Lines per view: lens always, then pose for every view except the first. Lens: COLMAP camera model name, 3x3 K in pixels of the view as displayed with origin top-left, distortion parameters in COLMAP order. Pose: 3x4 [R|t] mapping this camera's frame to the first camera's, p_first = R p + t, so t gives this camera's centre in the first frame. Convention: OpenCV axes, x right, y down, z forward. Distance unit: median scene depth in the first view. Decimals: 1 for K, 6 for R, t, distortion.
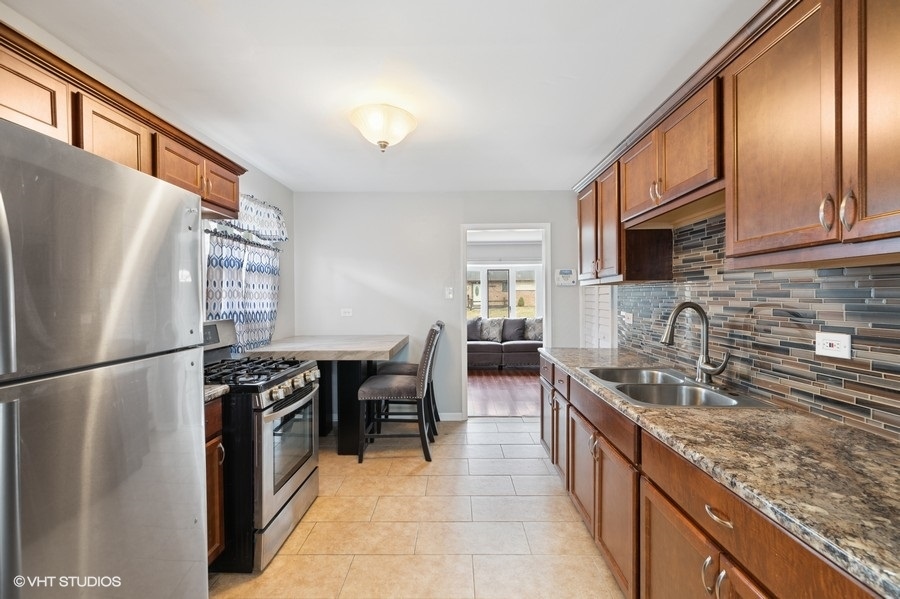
lens RADIAL K [[405.5, 0, 450.5], [0, 405.5, 297.6], [0, 0, 1]] dist [0.002243, 0.000389]
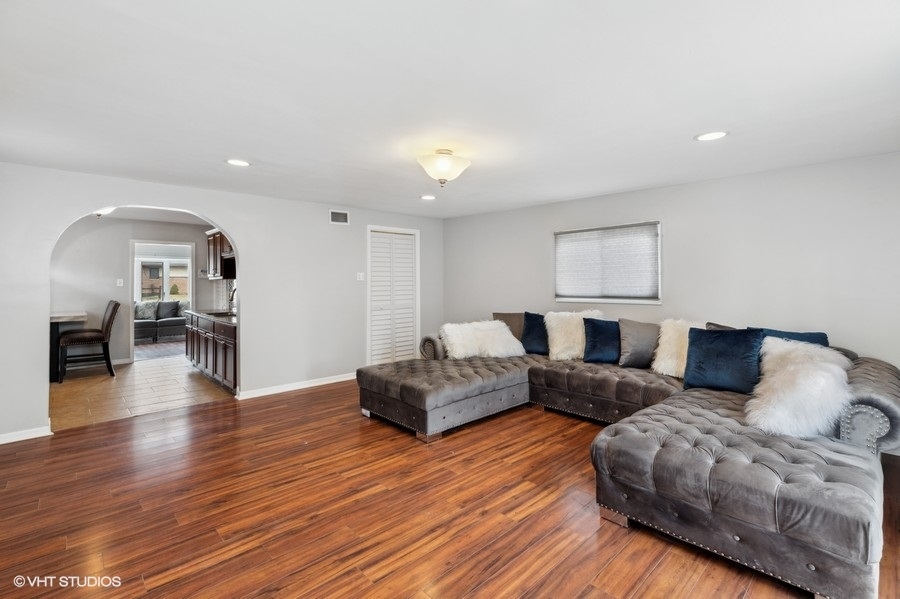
lens RADIAL K [[405.5, 0, 444.3], [0, 405.5, 271.7], [0, 0, 1]] dist [0.002243, 0.000389]
pose [[0.726245, 0.017478, 0.687213, -0.097547], [0.003474, 0.999571, -0.029093, -0.002554], [-0.687427, 0.023516, 0.725873, -0.562891]]
